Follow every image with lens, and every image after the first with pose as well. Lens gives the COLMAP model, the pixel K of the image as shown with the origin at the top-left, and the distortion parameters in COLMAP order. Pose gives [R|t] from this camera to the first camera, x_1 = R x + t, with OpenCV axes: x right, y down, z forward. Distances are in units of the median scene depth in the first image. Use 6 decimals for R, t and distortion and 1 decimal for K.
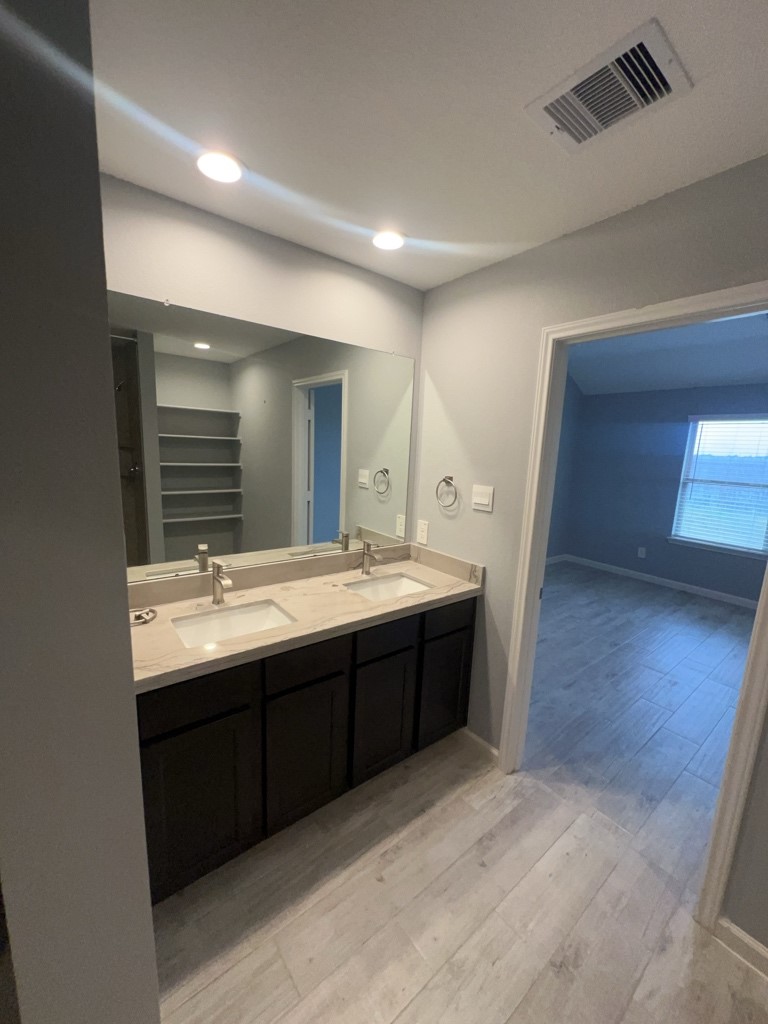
lens RADIAL K [[410.1, 0, 386.3], [0, 410.1, 515.8], [0, 0, 1]] dist [0.018589, 0.000193]
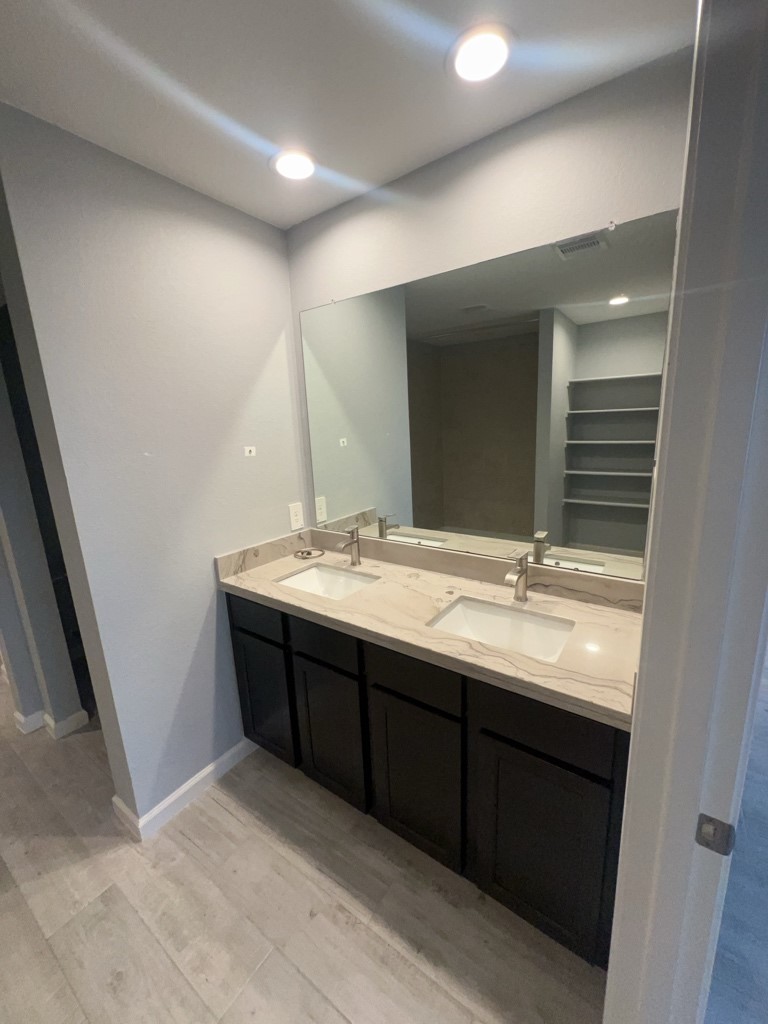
lens RADIAL K [[408.5, 0, 381.1], [0, 408.5, 511.6], [0, 0, 1]] dist [0.000301, 0.000639]
pose [[0.282985, 0.147753, -0.947675, 0.635783], [-0.112655, 0.986344, 0.120142, -0.069985], [0.952485, 0.072762, 0.295765, 0.731055]]
